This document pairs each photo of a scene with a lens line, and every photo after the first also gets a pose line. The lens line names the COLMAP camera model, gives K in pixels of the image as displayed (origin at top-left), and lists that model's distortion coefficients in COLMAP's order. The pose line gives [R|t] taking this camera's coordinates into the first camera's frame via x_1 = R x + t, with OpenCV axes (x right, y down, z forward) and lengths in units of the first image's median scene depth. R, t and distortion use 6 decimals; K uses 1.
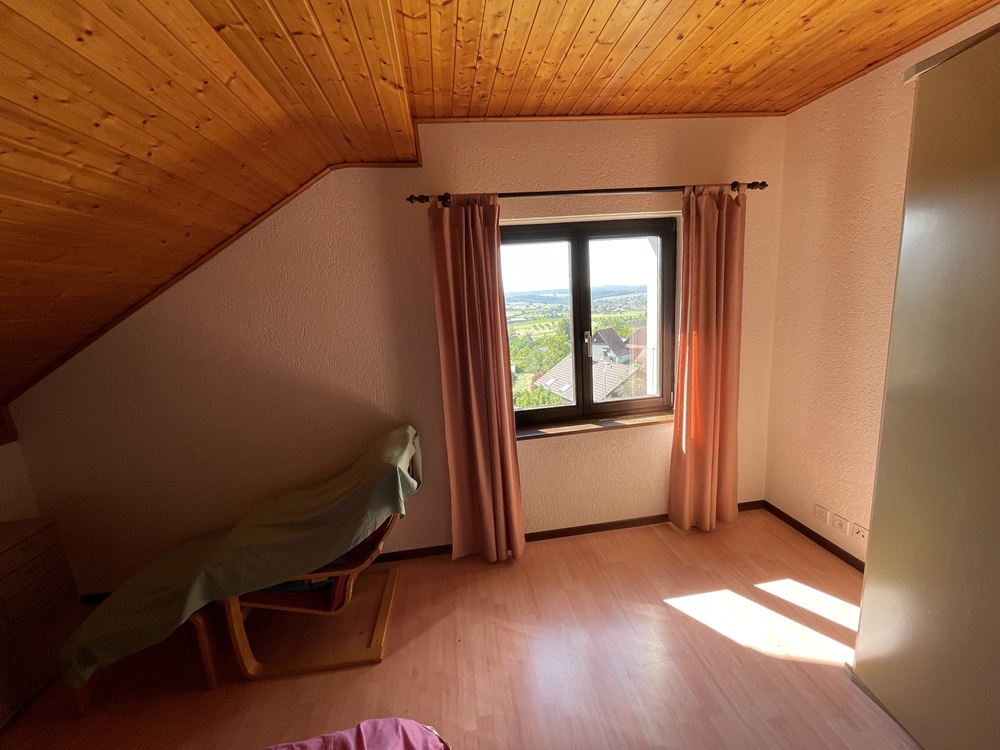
lens RADIAL K [[402.0, 0, 493.9], [0, 402.0, 368.1], [0, 0, 1]] dist [-0.007048, -0.000465]
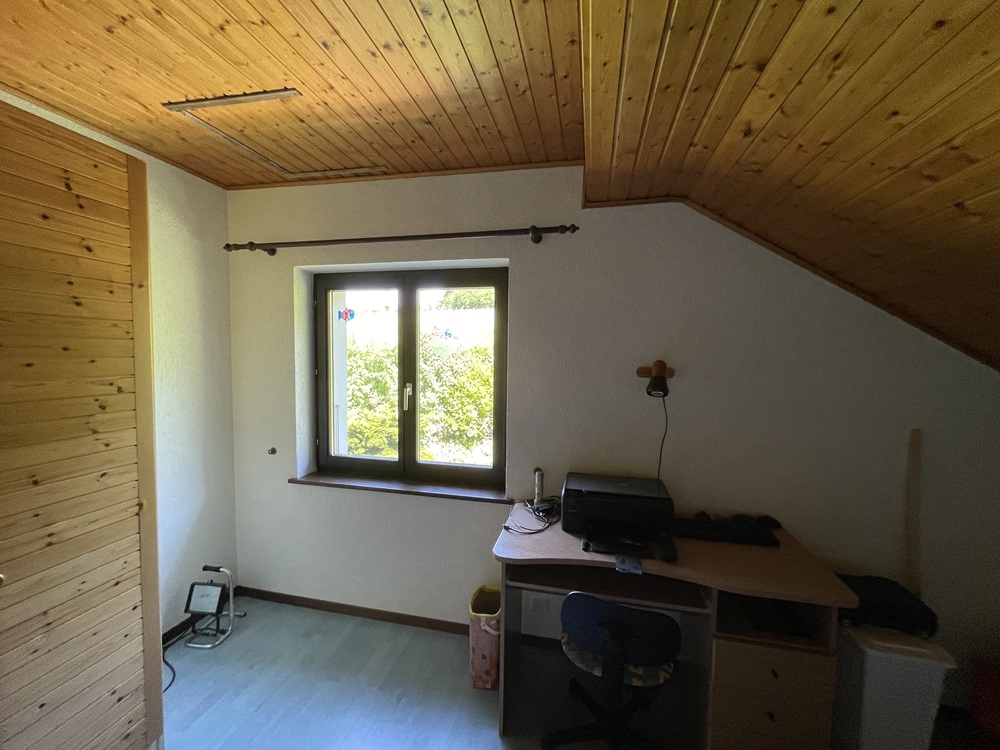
lens RADIAL K [[402.0, 0, 498.5], [0, 402.0, 372.5], [0, 0, 1]] dist [-0.007048, -0.000465]
pose [[0.937552, 0.098011, -0.333752, 0.732401], [-0.139152, 0.985043, -0.101626, -0.049221], [0.318799, 0.141721, 0.937167, 0.187175]]
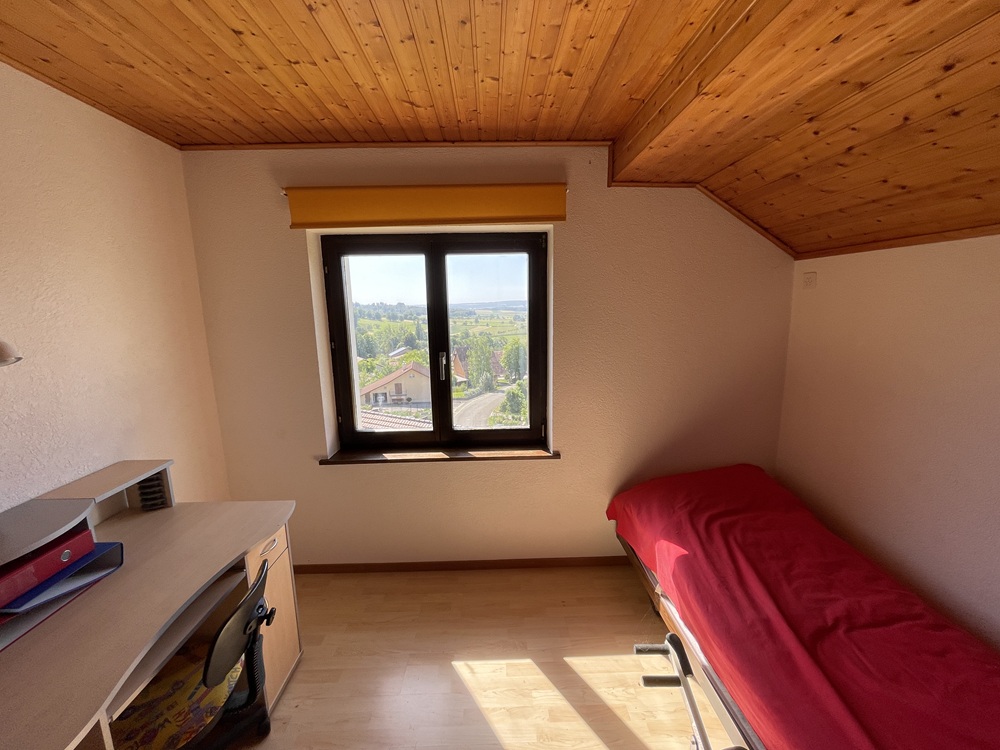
lens RADIAL K [[402.0, 0, 497.7], [0, 402.0, 375.8], [0, 0, 1]] dist [-0.007048, -0.000465]
pose [[0.992971, 0.068211, -0.096724, 0.448142], [-0.069483, 0.997535, -0.009838, -0.037086], [0.095814, 0.016489, 0.995263, 0.095205]]
